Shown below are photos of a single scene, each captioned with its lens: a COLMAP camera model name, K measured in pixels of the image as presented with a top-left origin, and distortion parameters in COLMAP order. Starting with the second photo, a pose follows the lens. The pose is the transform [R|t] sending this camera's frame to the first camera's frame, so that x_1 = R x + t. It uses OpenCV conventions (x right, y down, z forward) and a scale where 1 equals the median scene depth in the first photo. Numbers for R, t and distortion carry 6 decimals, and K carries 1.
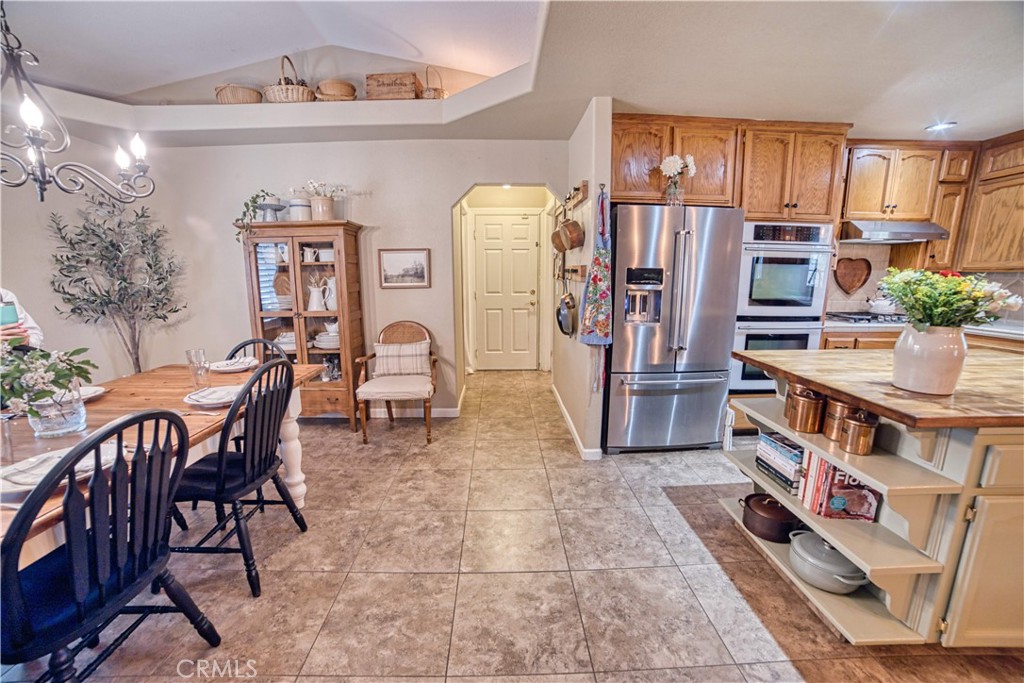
lens RADIAL K [[414.2, 0, 509.4], [0, 414.2, 347.1], [0, 0, 1]] dist [-0.107258, 0.036085]
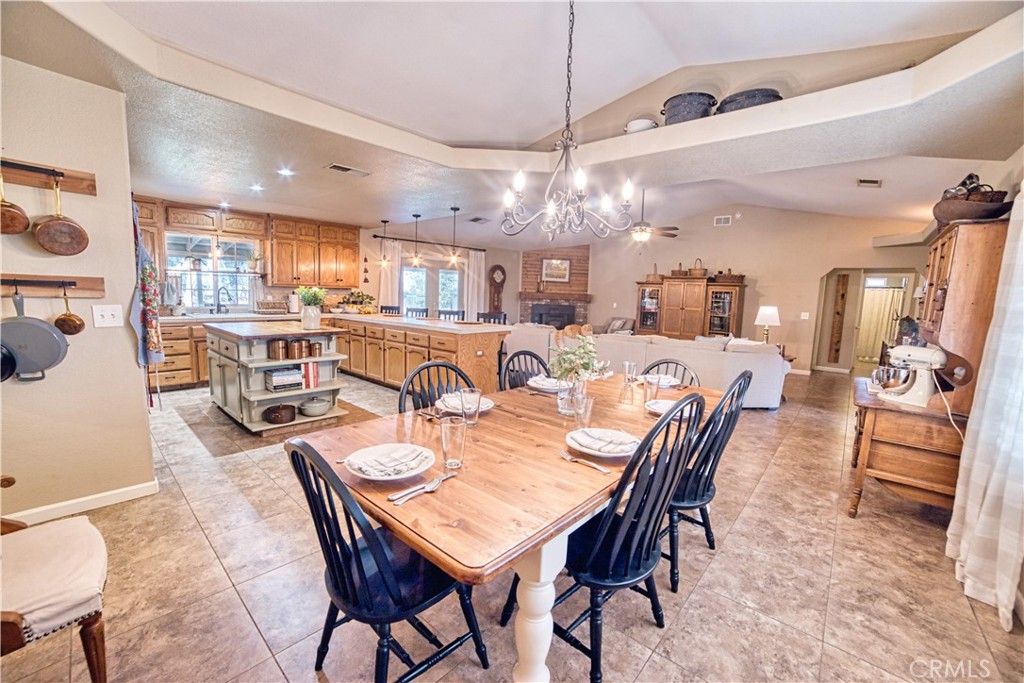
lens RADIAL K [[414.2, 0, 509.4], [0, 414.2, 347.1], [0, 0, 1]] dist [-0.107258, 0.036085]
pose [[-0.729312, -0.108759, 0.675482, -0.883486], [0.093981, 0.962001, 0.256361, -0.171157], [-0.677696, 0.250450, -0.691377, 0.934732]]
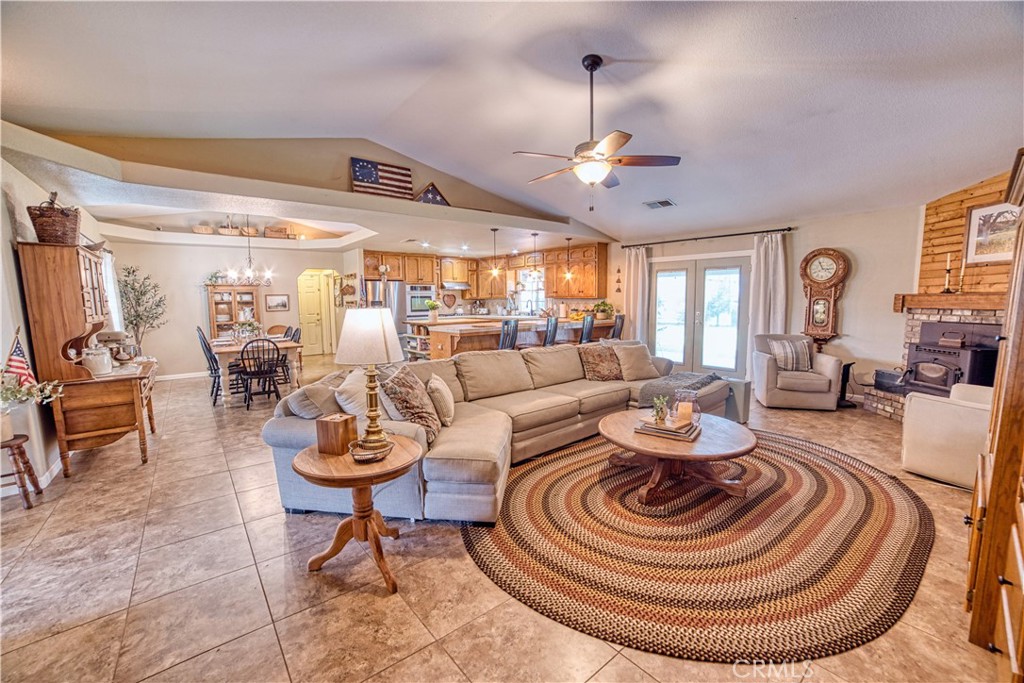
lens RADIAL K [[414.2, 0, 509.4], [0, 414.2, 347.1], [0, 0, 1]] dist [-0.107258, 0.036085]
pose [[0.788609, -0.077496, 0.609991, -0.720391], [0.121224, 0.992151, -0.030674, 0.337701], [-0.602827, 0.098135, 0.791814, -1.847863]]
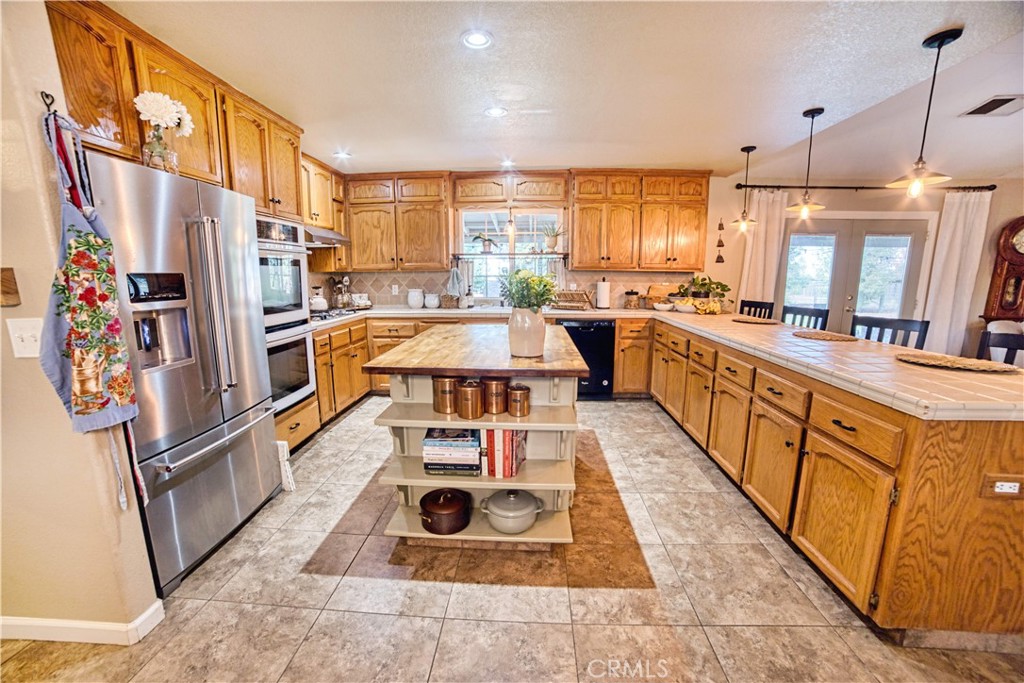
lens RADIAL K [[414.2, 0, 509.4], [0, 414.2, 347.1], [0, 0, 1]] dist [-0.107258, 0.036085]
pose [[0.081595, -0.174374, 0.981293, -0.179013], [0.184428, 0.970214, 0.157070, -0.073392], [-0.979453, 0.168162, 0.111324, 0.398144]]
